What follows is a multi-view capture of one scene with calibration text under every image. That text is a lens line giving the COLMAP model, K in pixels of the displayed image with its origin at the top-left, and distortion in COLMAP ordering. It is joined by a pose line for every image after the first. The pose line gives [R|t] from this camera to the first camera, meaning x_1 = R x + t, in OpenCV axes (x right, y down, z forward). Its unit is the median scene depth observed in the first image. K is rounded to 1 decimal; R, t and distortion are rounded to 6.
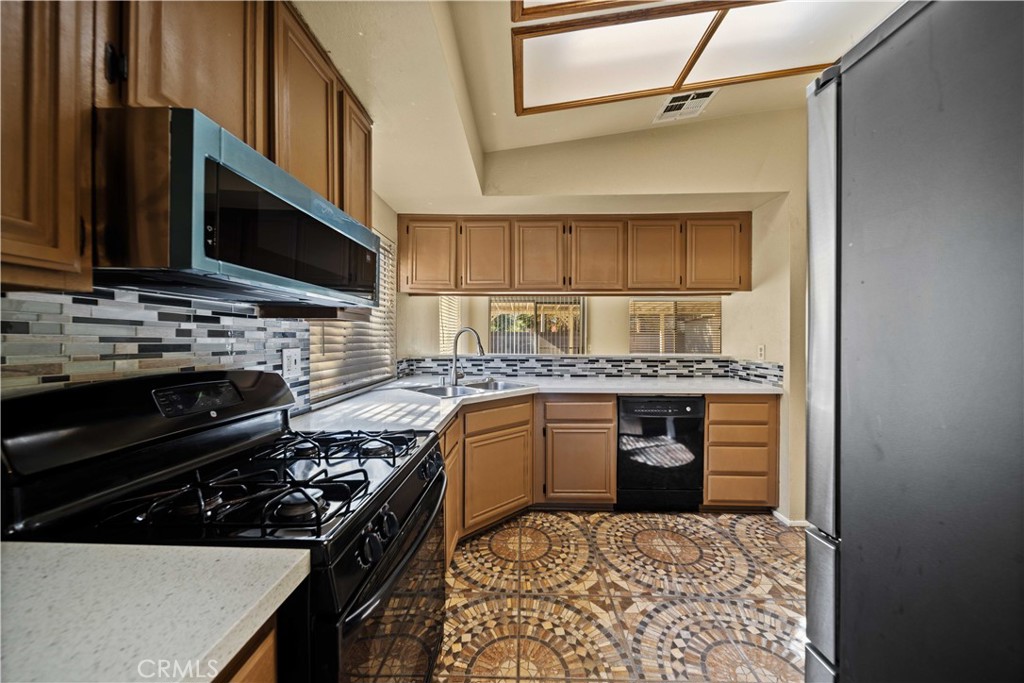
lens RADIAL K [[364.1, 0, 510.8], [0, 364.1, 336.2], [0, 0, 1]] dist [0.000359, -0.000046]
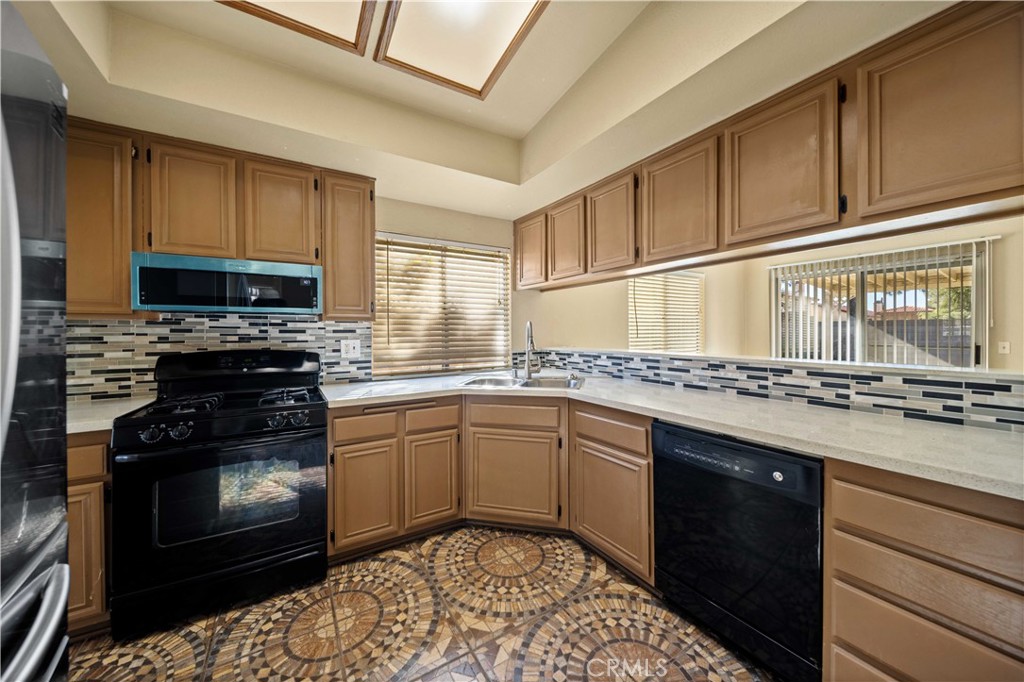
lens RADIAL K [[360.5, 0, 511.6], [0, 360.5, 328.0], [0, 0, 1]] dist [-0.000212, -0.000032]
pose [[0.550324, -0.014214, -0.834831, 0.777118], [0.012153, 0.999886, -0.009013, 0.003540], [0.834863, -0.005186, 0.550433, 0.494445]]
